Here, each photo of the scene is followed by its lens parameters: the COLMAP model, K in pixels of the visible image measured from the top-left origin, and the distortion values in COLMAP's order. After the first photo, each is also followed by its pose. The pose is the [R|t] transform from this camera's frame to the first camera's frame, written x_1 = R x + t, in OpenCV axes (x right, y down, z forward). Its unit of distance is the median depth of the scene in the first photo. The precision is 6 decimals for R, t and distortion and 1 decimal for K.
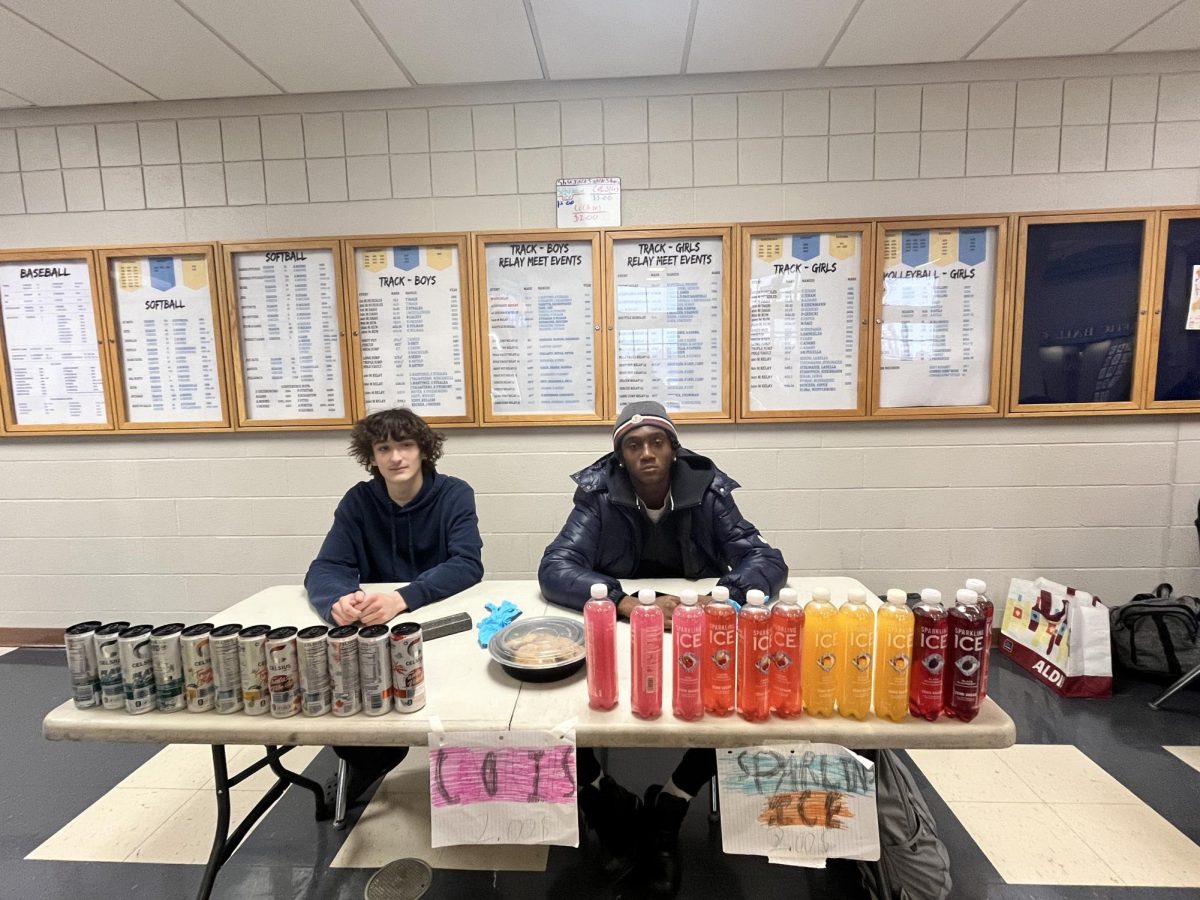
lens RADIAL K [[541.4, 0, 600.6], [0, 541.4, 430.9], [0, 0, 1]] dist [-0.002476, 0.000311]
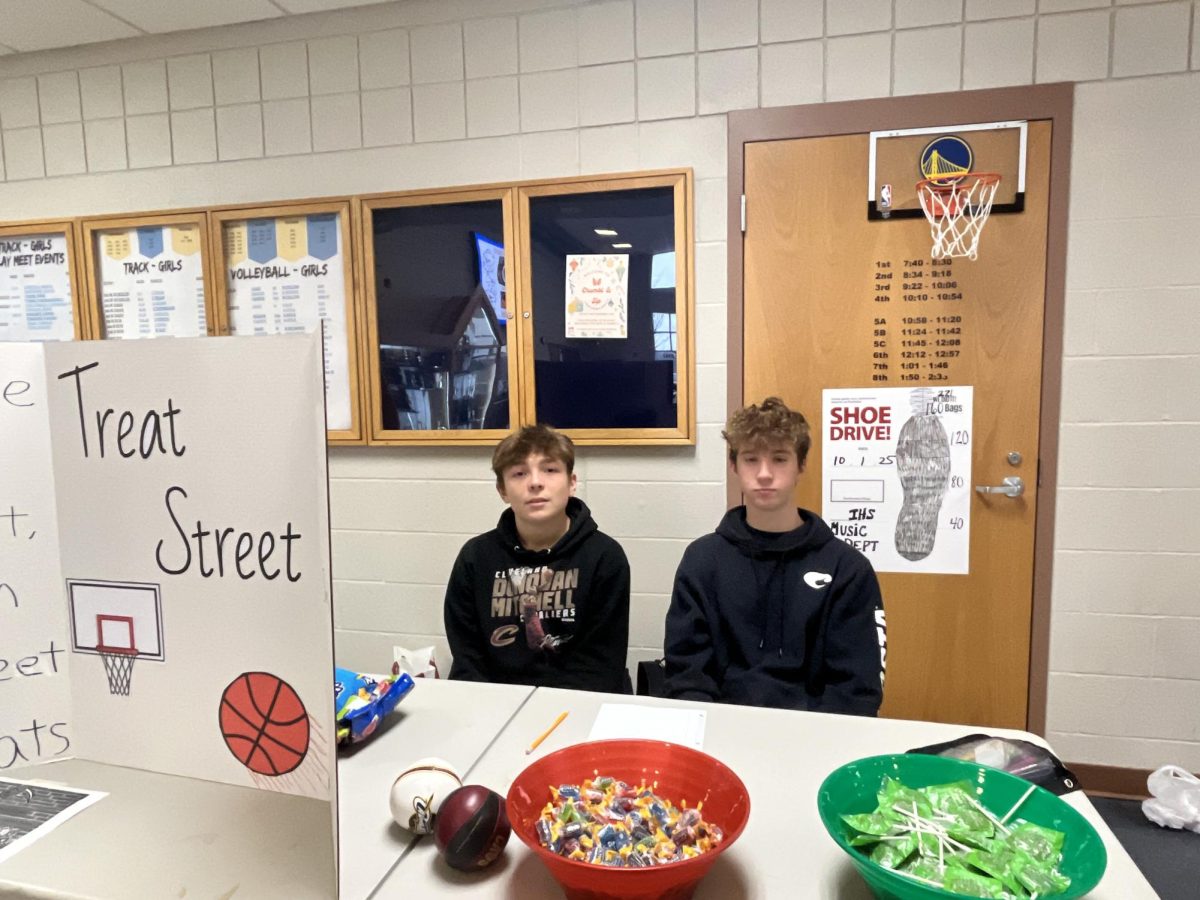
lens RADIAL K [[763.2, 0, 600.0], [0, 763.2, 450.0], [0, 0, 1]] dist [0.004850, -0.000492]
pose [[0.983160, 0.024718, -0.181065, 1.299749], [-0.025877, 0.999657, -0.004043, -0.022970], [0.180903, 0.008660, 0.983463, -0.063572]]
